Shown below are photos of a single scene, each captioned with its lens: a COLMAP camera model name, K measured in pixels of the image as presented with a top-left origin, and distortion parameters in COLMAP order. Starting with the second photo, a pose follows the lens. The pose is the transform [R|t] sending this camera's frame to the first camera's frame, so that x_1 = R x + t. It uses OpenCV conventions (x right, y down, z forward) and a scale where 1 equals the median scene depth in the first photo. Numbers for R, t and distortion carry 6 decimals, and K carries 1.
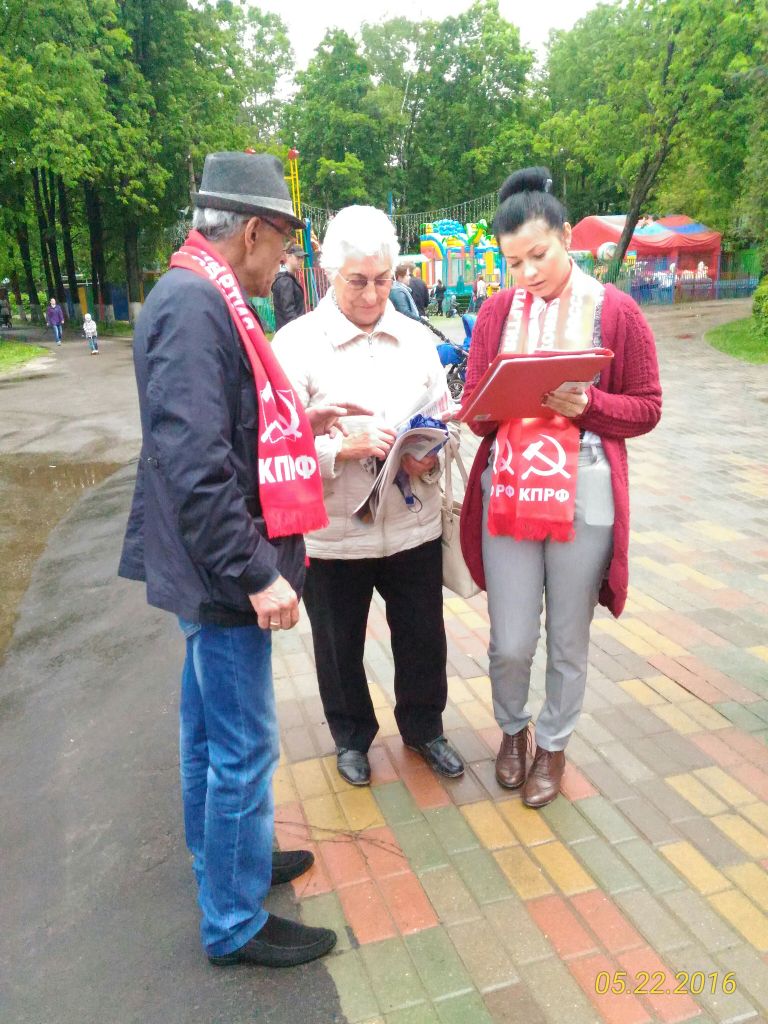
lens RADIAL K [[867.5, 0, 384.0], [0, 867.5, 512.0], [0, 0, 1]] dist [-0.004907, 0.012336]
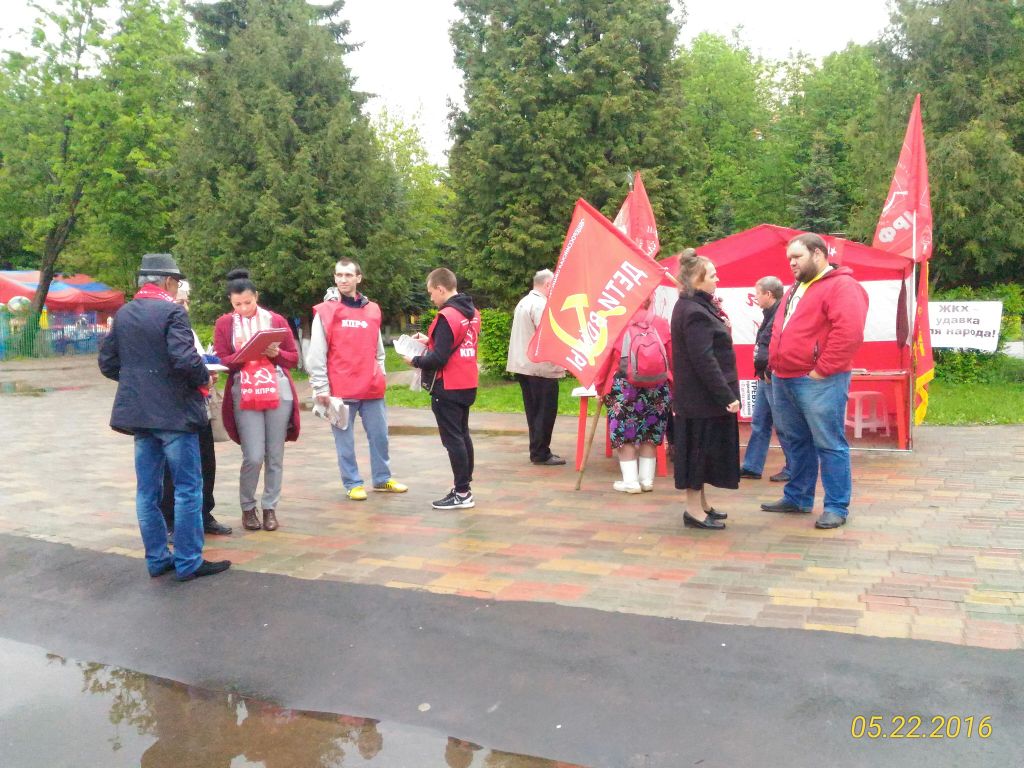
lens RADIAL K [[867.5, 0, 512.0], [0, 867.5, 384.0], [0, 0, 1]] dist [-0.004907, 0.012336]
pose [[0.696767, -0.042183, 0.716056, -0.181805], [0.188606, 0.973917, -0.126152, 0.067443], [-0.692057, 0.222951, 0.686549, -0.197465]]
